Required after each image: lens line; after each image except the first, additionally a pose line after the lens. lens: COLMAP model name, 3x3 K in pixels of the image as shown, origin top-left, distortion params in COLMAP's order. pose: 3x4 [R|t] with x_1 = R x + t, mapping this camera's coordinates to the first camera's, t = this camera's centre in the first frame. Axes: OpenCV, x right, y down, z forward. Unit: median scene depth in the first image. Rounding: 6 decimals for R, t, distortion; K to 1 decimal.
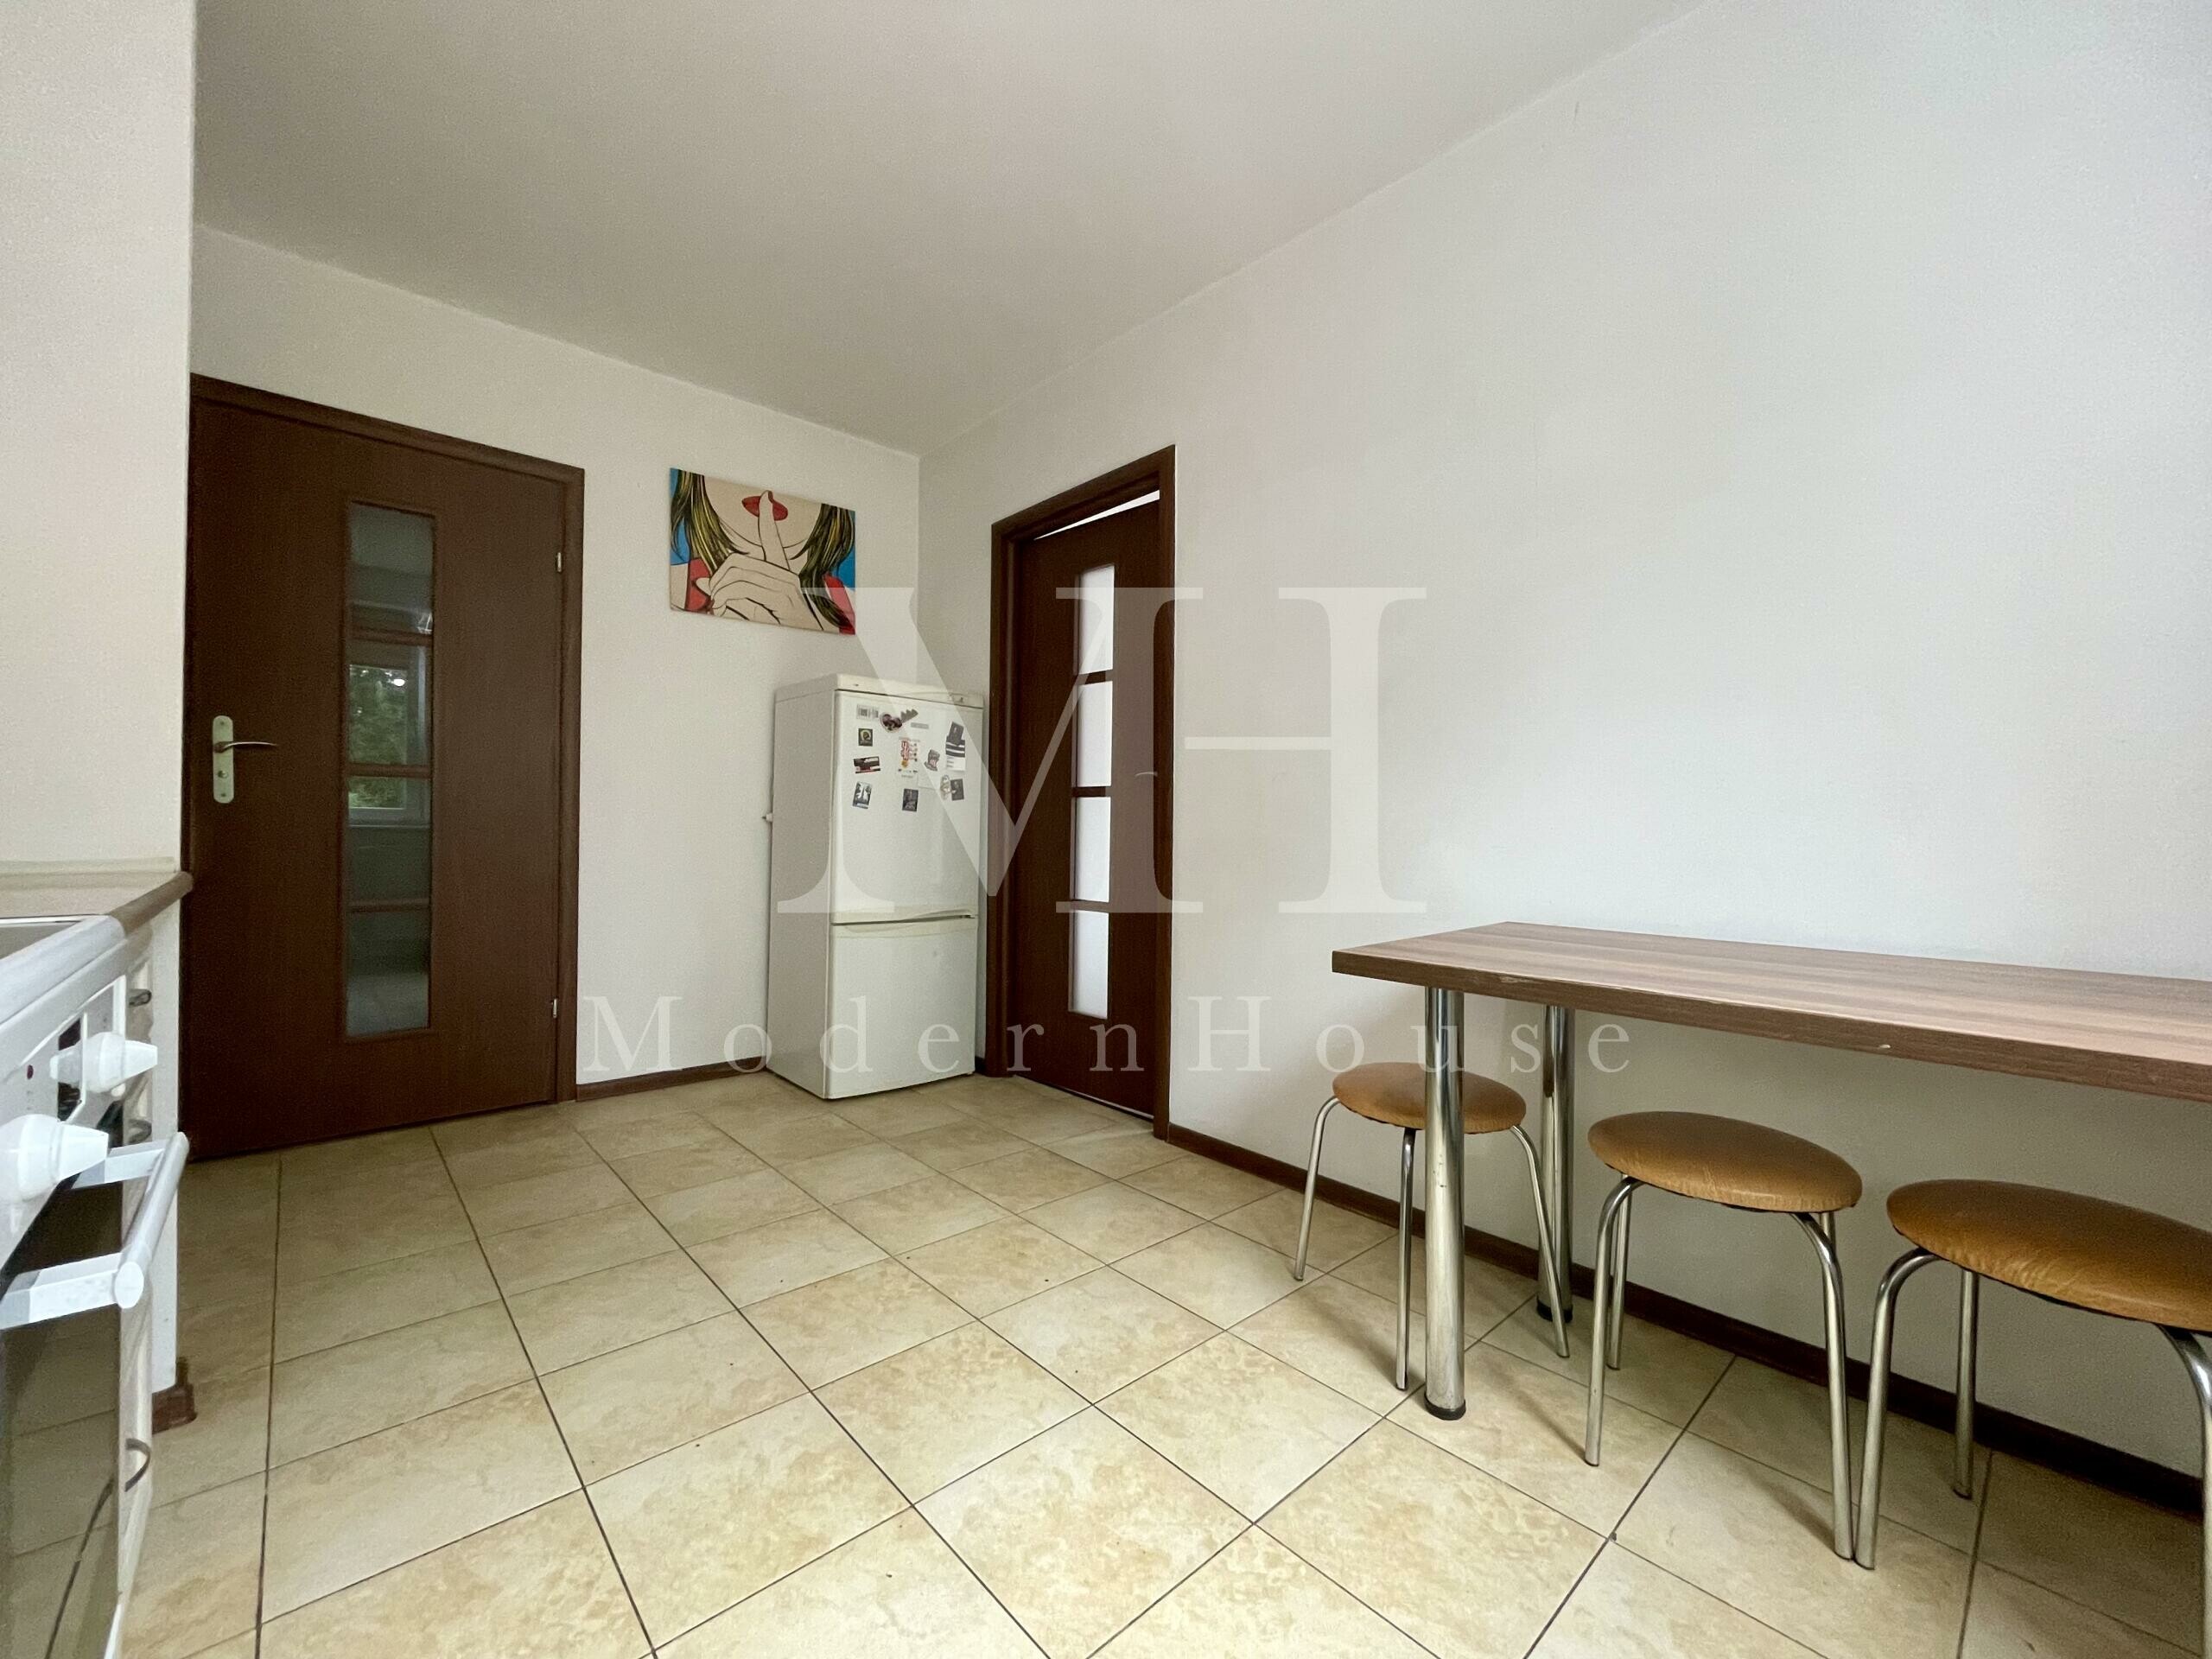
lens RADIAL K [[890.2, 0, 1108.4], [0, 890.2, 830.8], [0, 0, 1]] dist [-0.000174, -0.000084]
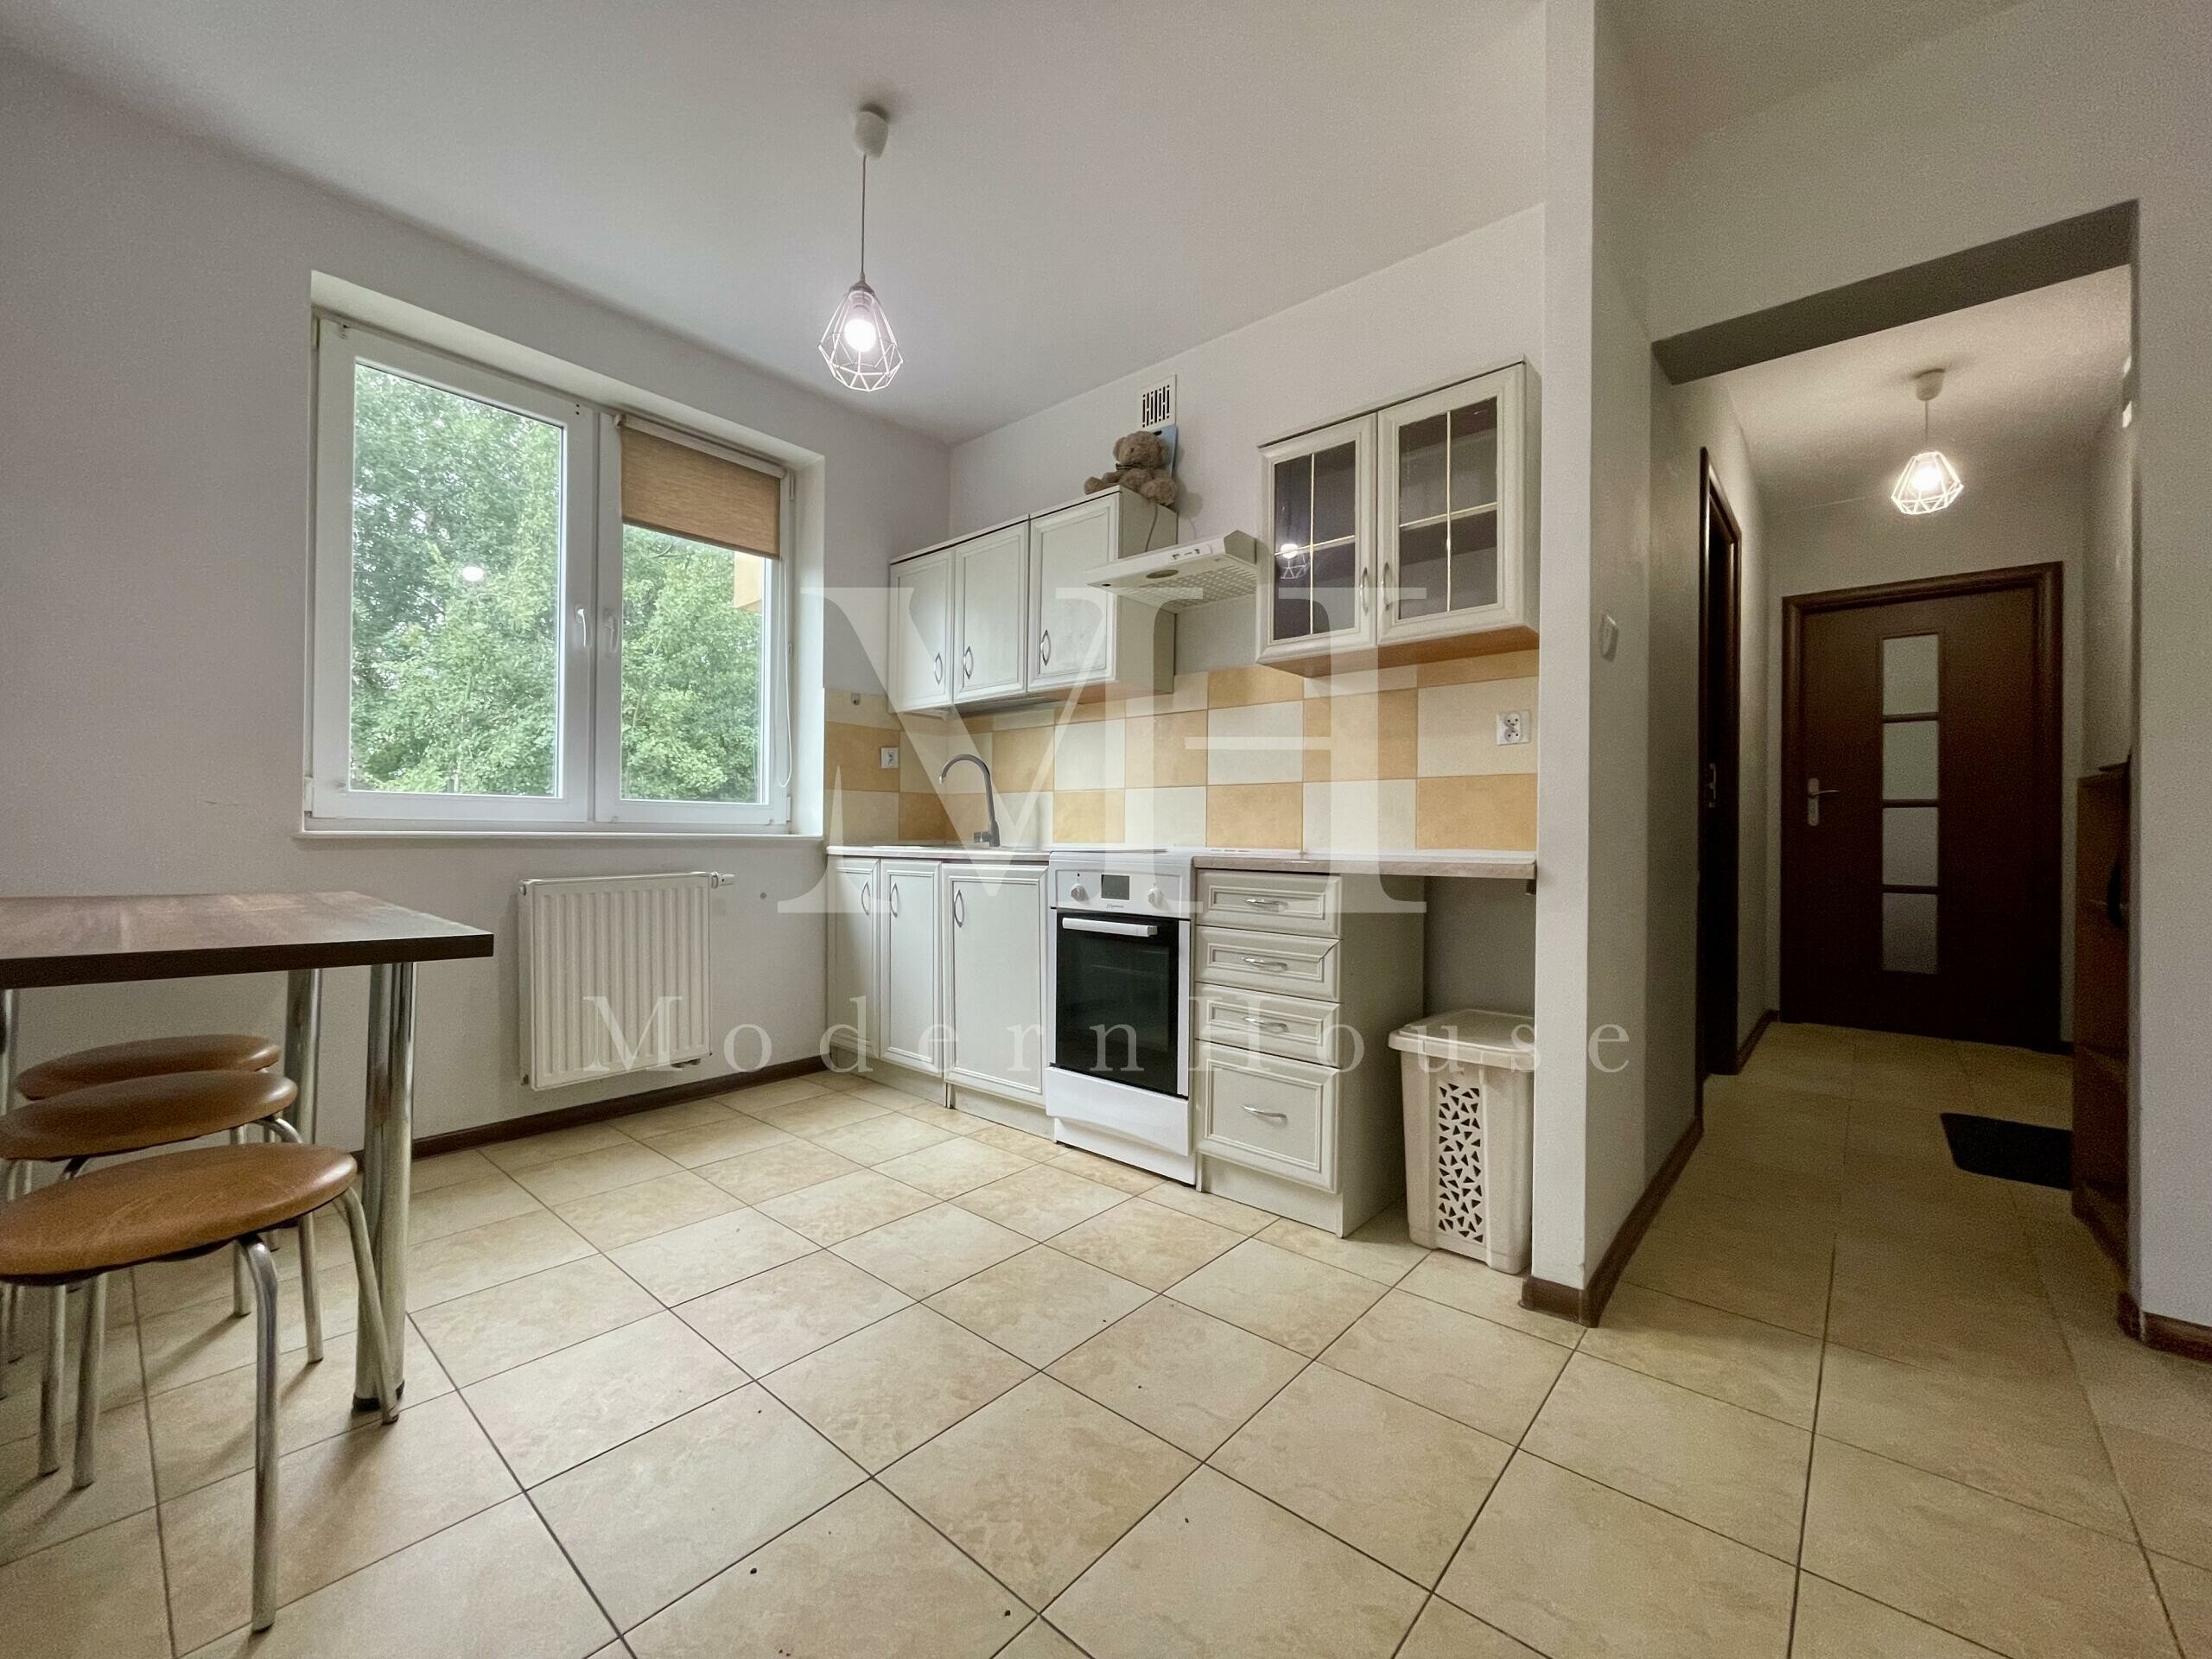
lens RADIAL K [[890.2, 0, 1108.5], [0, 890.2, 828.8], [0, 0, 1]] dist [-0.000174, -0.000084]
pose [[-0.992358, -0.021342, -0.121535, -0.256526], [-0.021603, 0.999766, 0.000826, 0.008875], [0.121488, 0.003445, -0.992587, 1.880600]]
